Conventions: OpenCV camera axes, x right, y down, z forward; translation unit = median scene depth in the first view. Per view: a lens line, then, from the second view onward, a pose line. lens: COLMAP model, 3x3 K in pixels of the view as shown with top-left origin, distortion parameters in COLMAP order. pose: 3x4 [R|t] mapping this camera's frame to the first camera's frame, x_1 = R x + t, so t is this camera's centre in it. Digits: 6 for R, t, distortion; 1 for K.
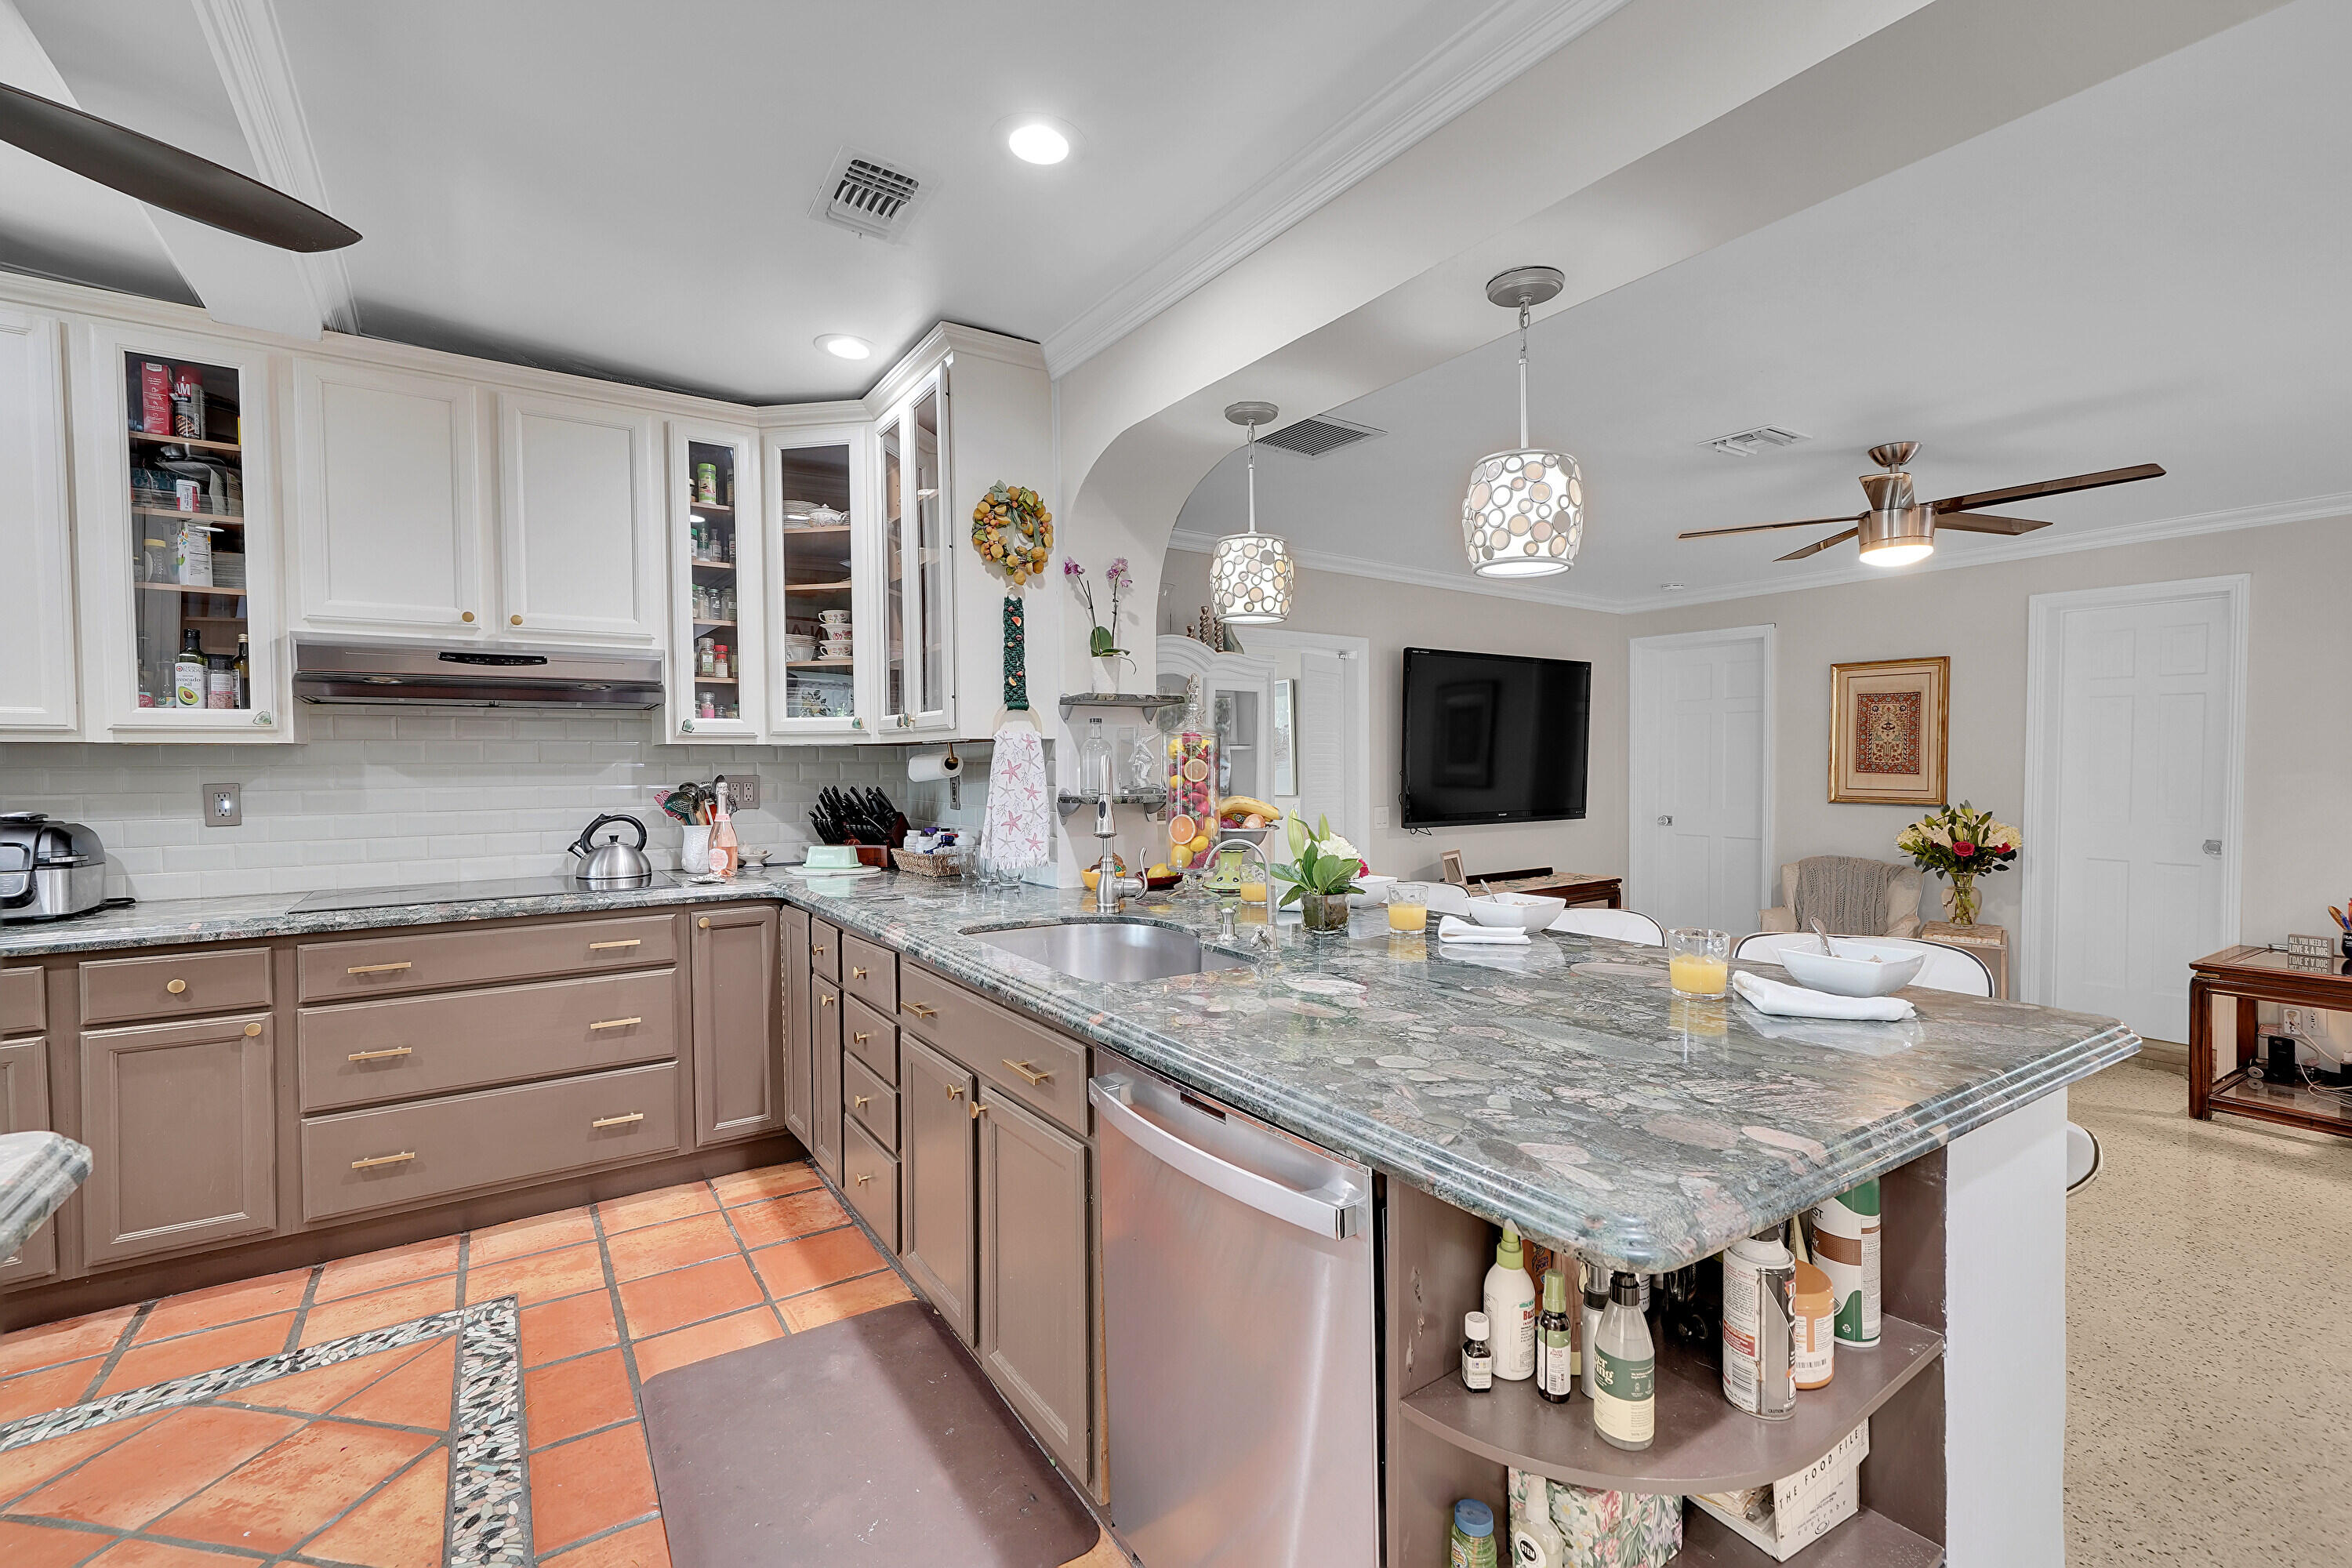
lens RADIAL K [[1073.3, 0, 1244.3], [0, 1073.3, 791.7], [0, 0, 1]] dist [0.001789, 0.000545]
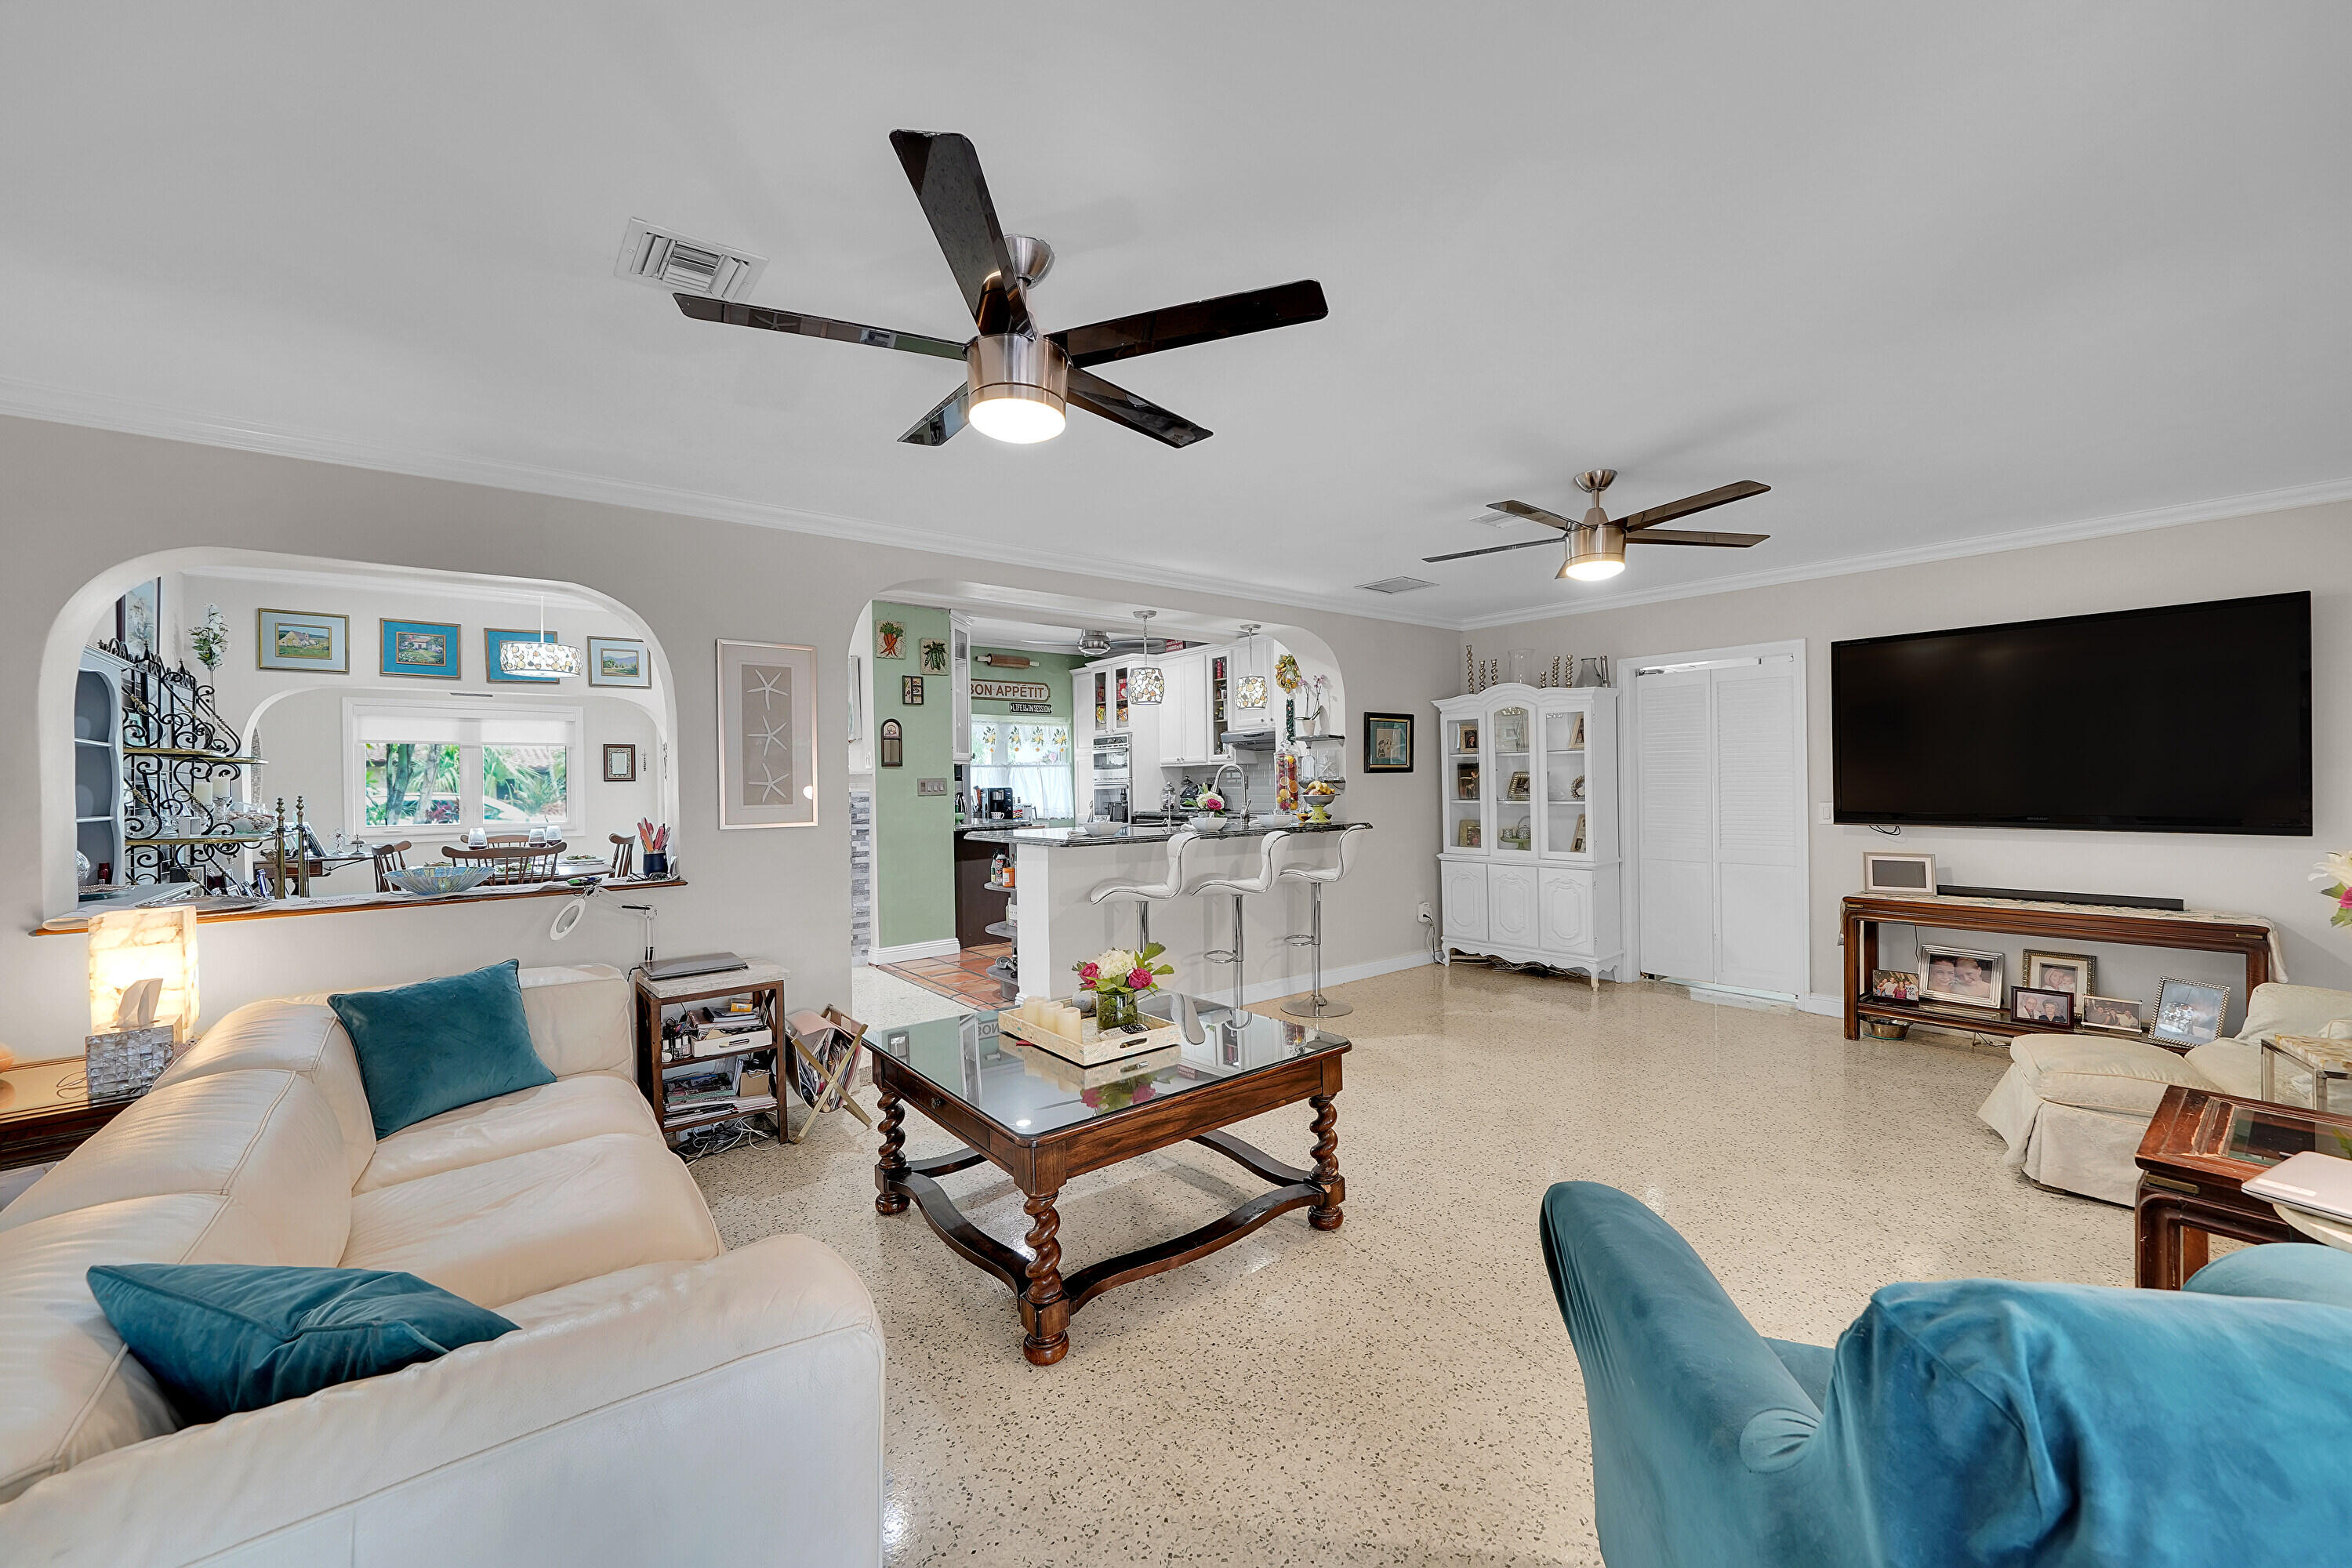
lens RADIAL K [[1007.8, 0, 1176.0], [0, 1007.8, 784.0], [0, 0, 1]] dist [0.008918, 0.000070]
pose [[0.022222, 0.004064, -0.999745, 2.102618], [-0.018797, 0.999817, 0.003646, 0.008580], [0.999576, 0.018711, 0.022294, 0.707377]]
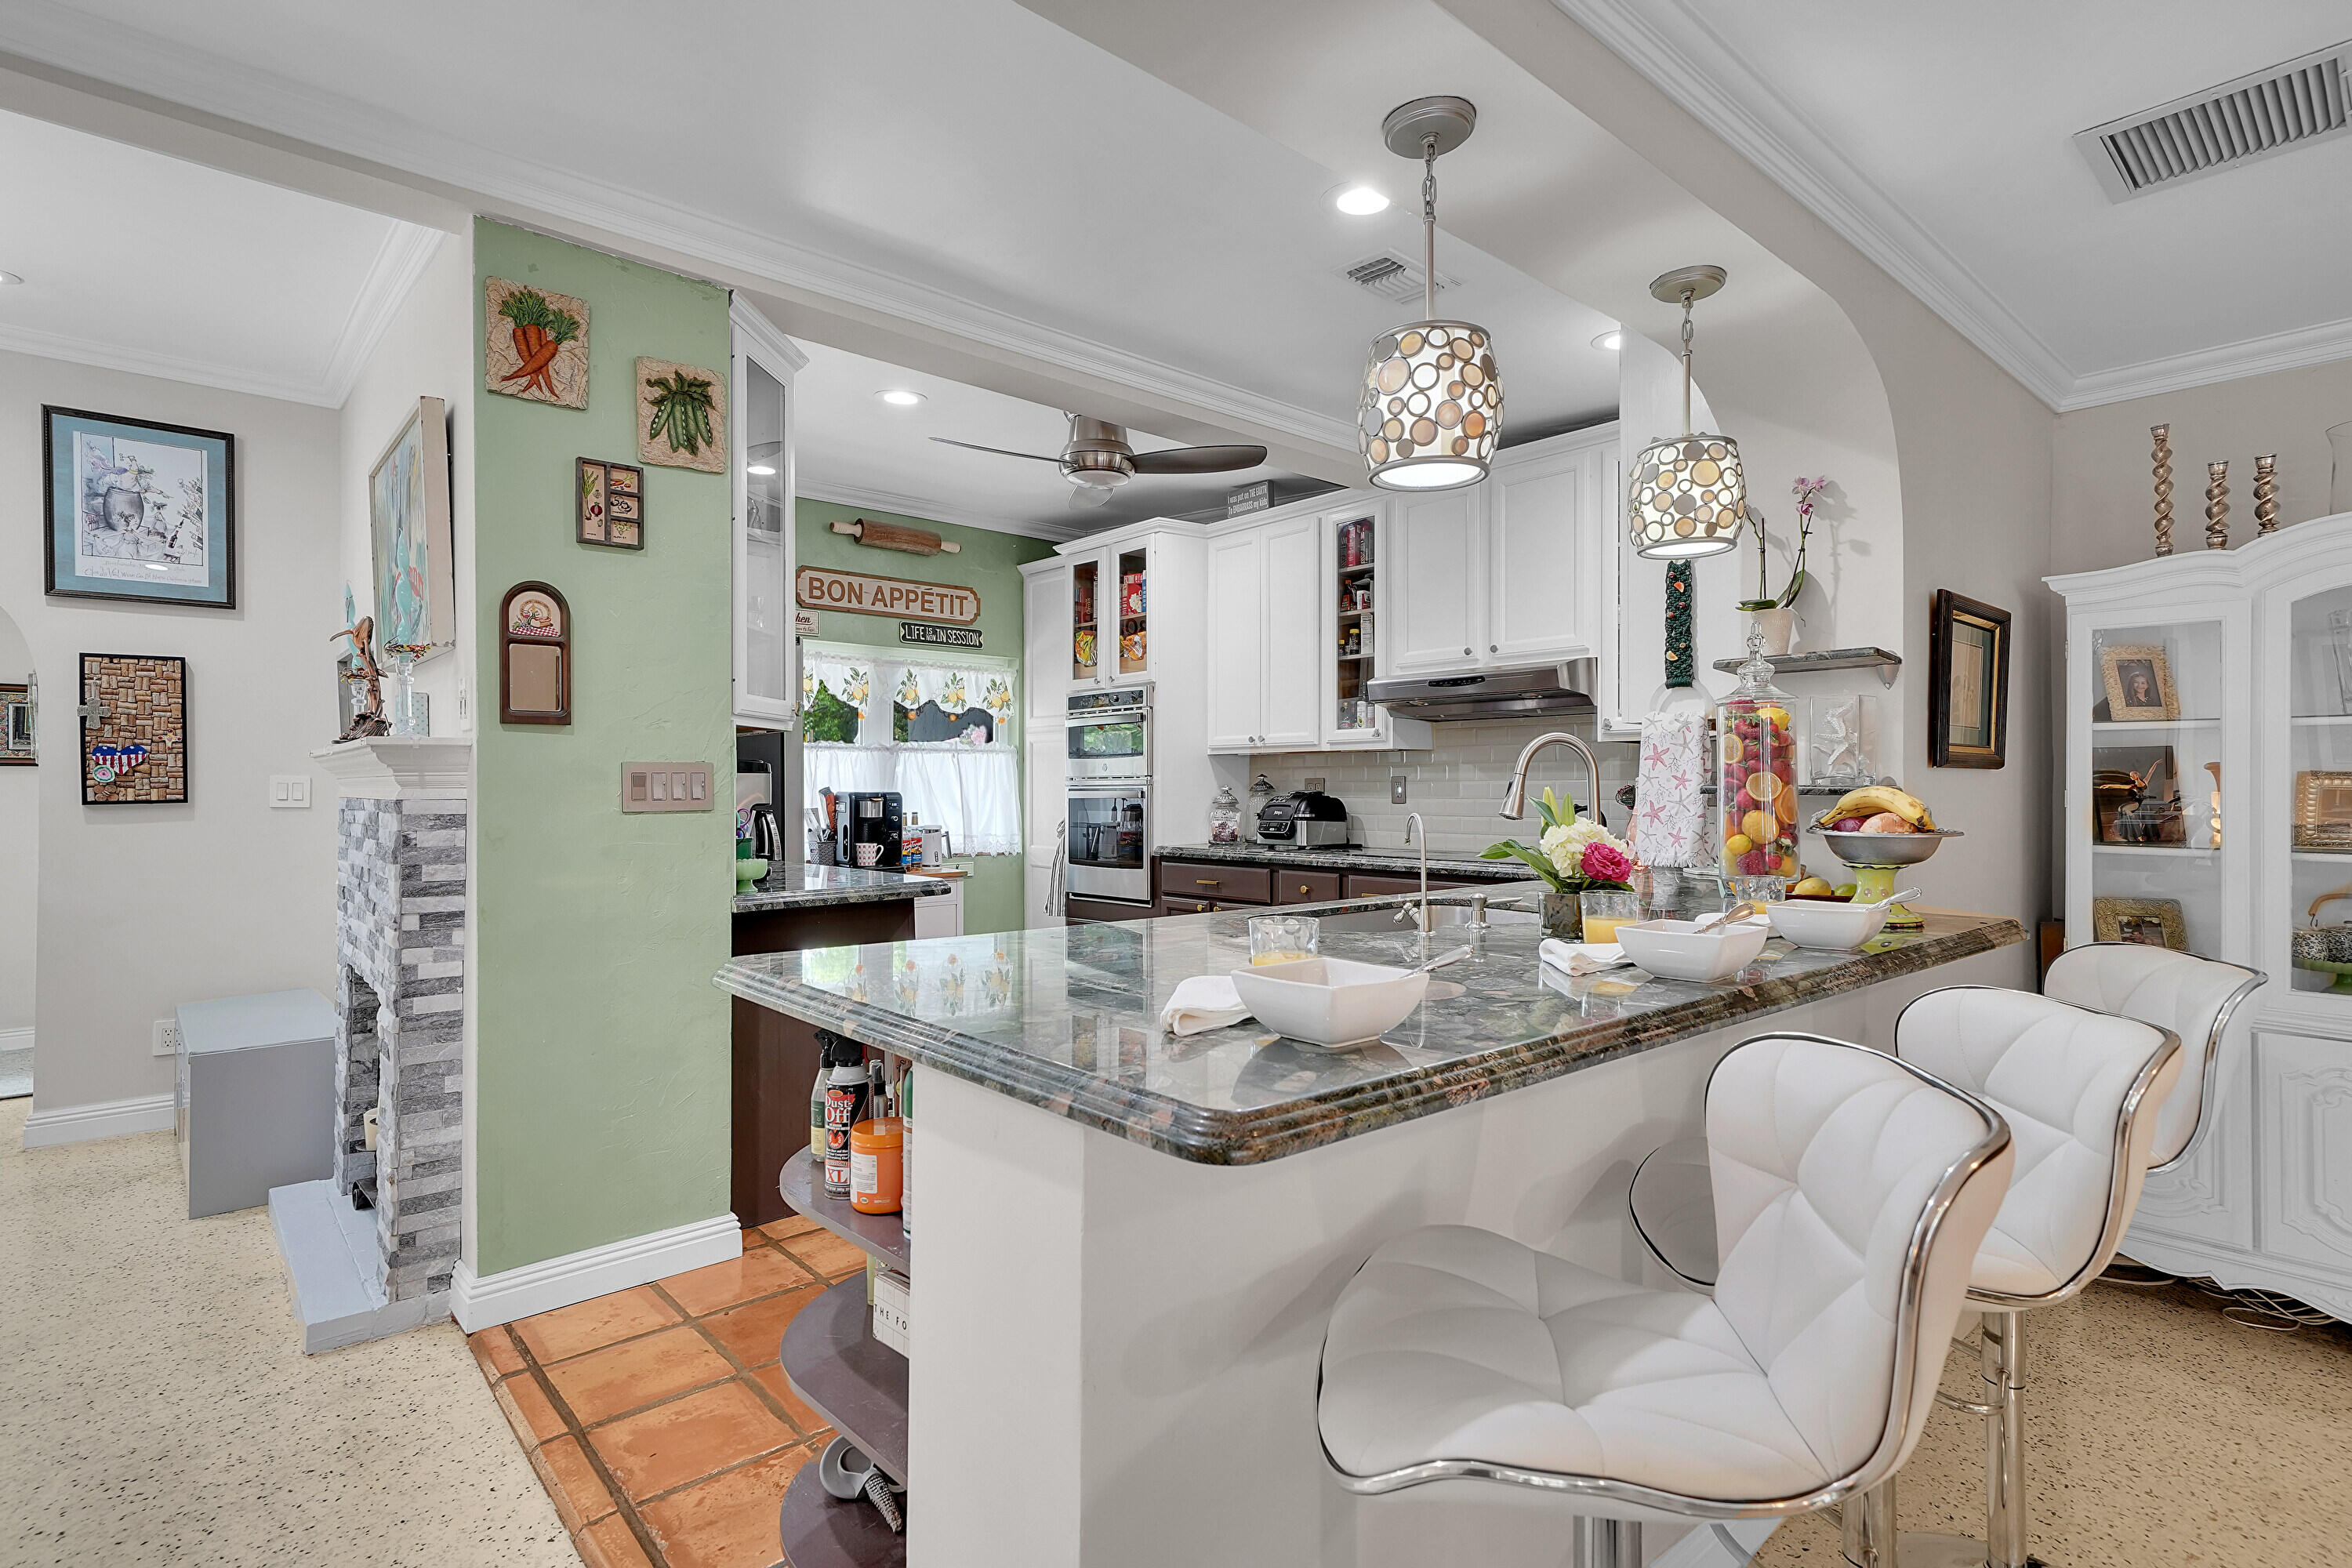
lens RADIAL K [[1197.6, 0, 1176.0], [0, 1197.6, 784.0], [0, 0, 1]] dist [0.016809, 0.000094]
pose [[0.084929, -0.001252, -0.996386, 0.744768], [-0.034652, 0.999391, -0.004209, 0.021619], [0.995784, 0.034884, 0.084833, 0.520314]]
